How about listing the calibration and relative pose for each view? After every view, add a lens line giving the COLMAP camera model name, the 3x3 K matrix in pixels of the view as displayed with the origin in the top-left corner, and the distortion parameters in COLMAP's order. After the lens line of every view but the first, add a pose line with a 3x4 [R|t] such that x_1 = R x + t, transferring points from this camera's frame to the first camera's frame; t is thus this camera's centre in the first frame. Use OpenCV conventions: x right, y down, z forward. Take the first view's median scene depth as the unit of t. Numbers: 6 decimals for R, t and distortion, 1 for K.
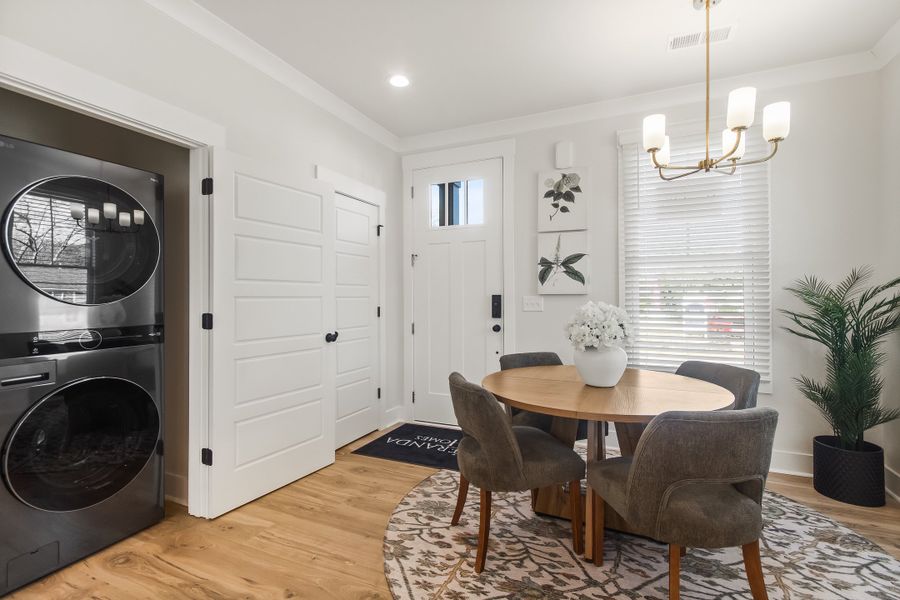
lens RADIAL K [[427.8, 0, 448.5], [0, 427.8, 295.4], [0, 0, 1]] dist [0.003281, 0.000579]
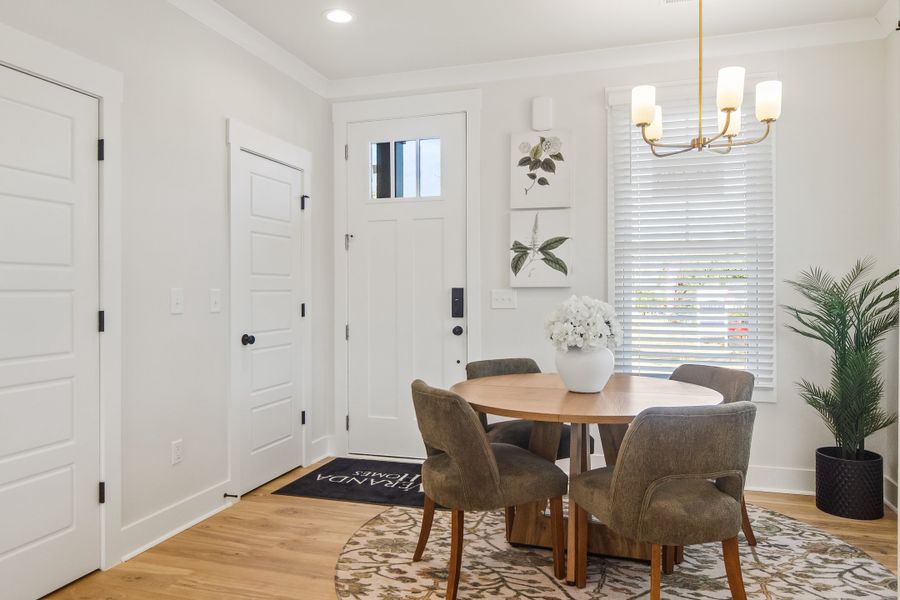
lens RADIAL K [[619.9, 0, 451.7], [0, 619.9, 291.9], [0, 0, 1]] dist [-0.005764, -0.001028]
pose [[0.992274, 0.000730, 0.124062, -0.069385], [-0.001372, 0.999986, 0.005090, 0.000505], [-0.124056, -0.005221, 0.992261, -0.213977]]
